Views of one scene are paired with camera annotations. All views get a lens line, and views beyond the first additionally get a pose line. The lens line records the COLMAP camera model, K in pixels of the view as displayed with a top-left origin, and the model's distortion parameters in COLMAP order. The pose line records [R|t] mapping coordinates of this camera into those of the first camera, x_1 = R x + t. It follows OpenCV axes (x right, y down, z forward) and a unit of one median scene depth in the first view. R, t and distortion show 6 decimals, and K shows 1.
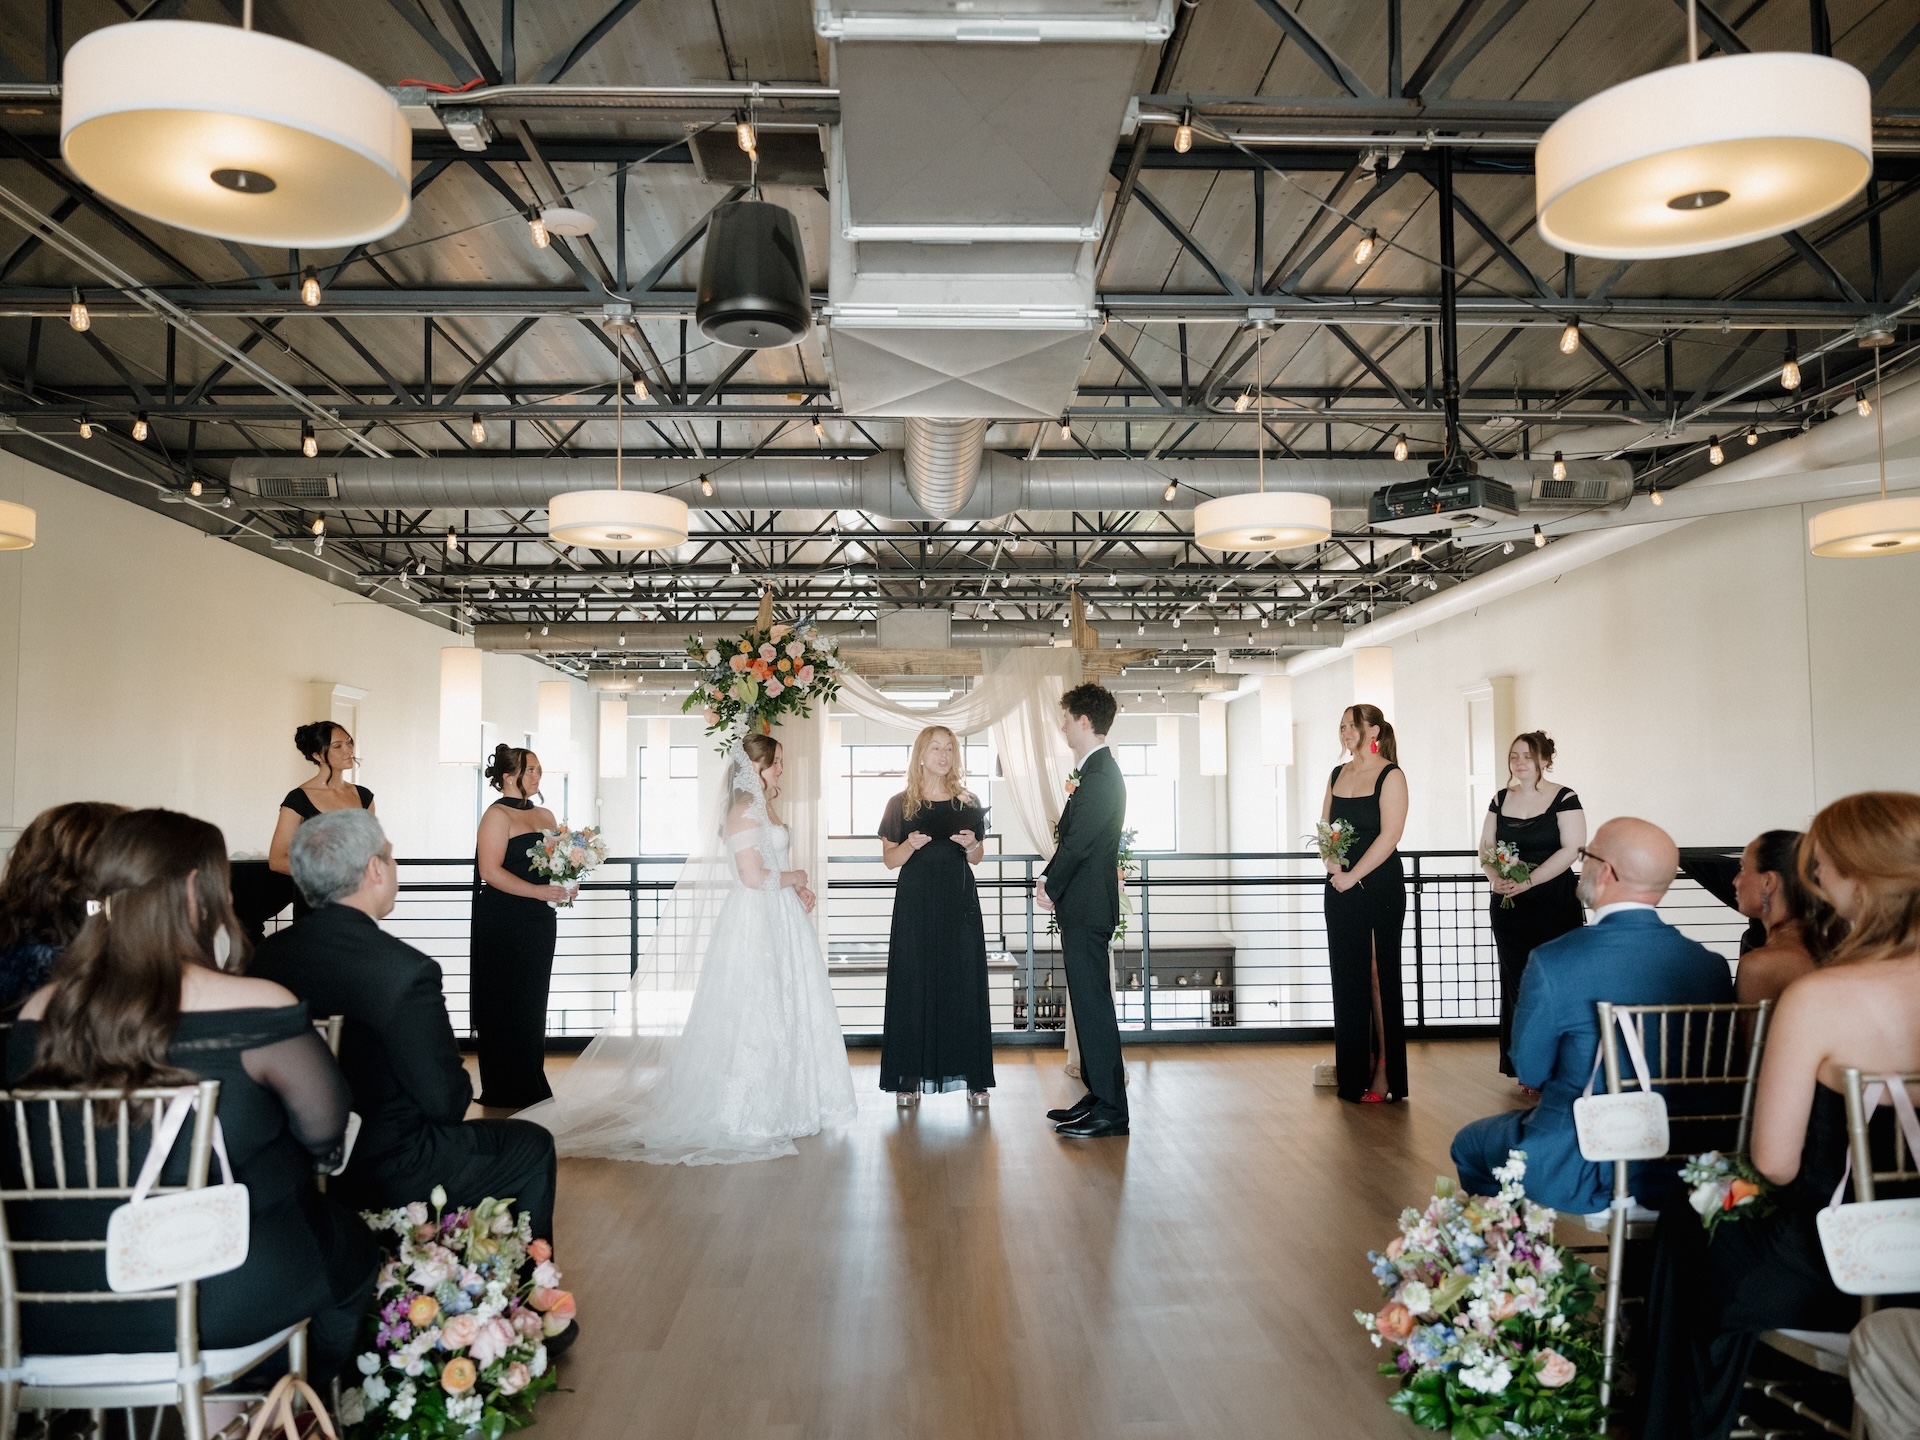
lens RADIAL K [[1325.2, 0, 953.7], [0, 1325.2, 738.3], [0, 0, 1]] dist [-0.009744, -0.000605]
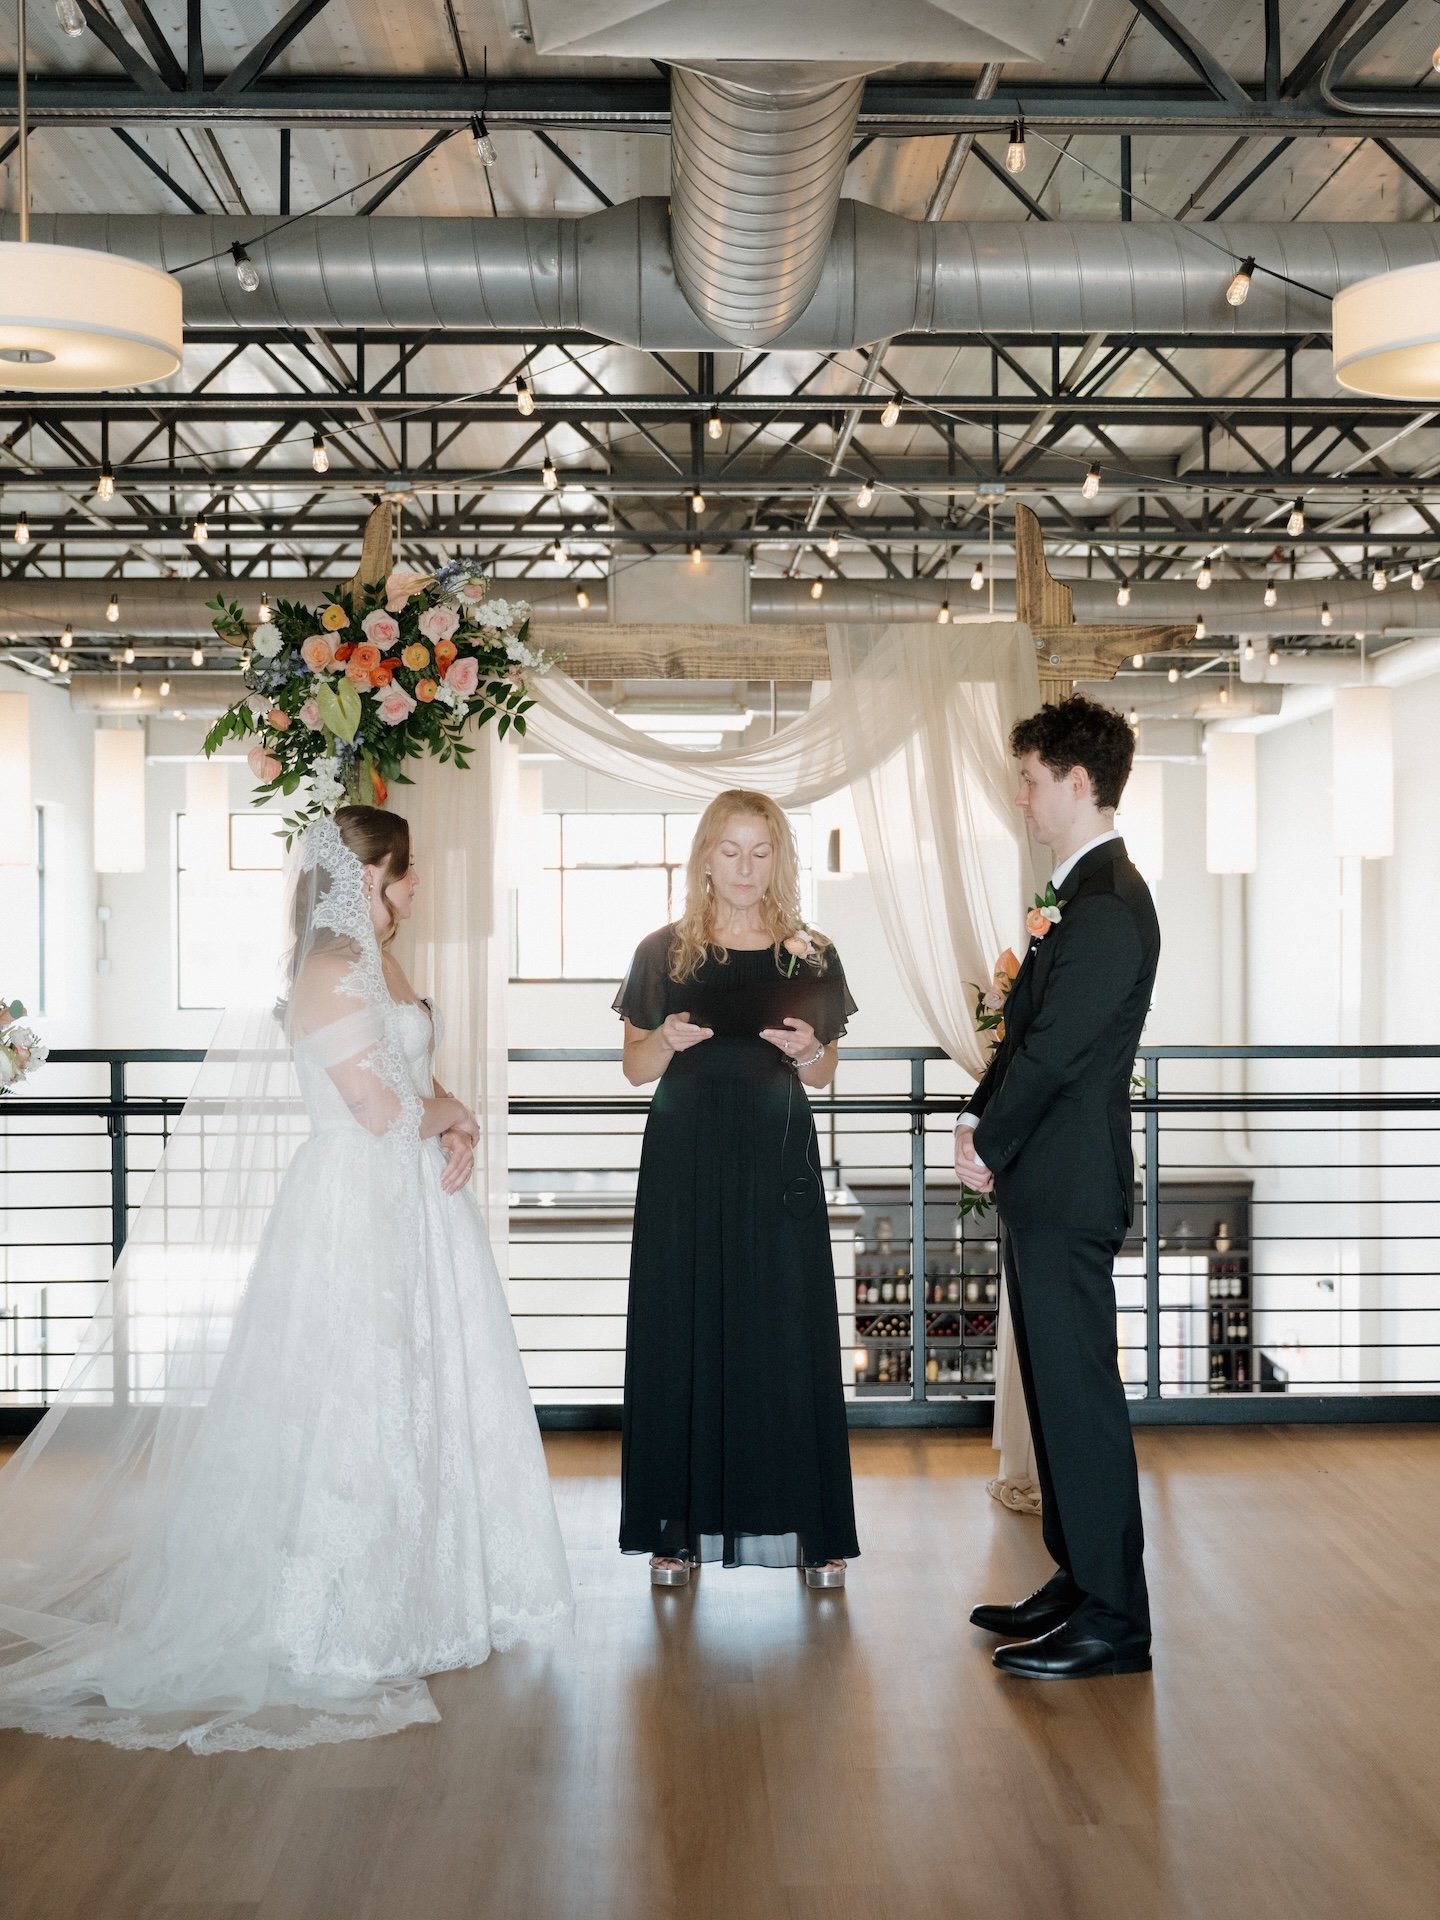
lens RADIAL K [[2386.6, 0, 714.6], [0, 2386.6, 940.6], [0, 0, 1]] dist [-0.002920, 0.000000]
pose [[0.999905, 0.004691, -0.012936, -0.008819], [-0.003919, 0.998246, 0.059070, -0.004422], [0.013190, -0.059014, 0.998170, 0.135813]]
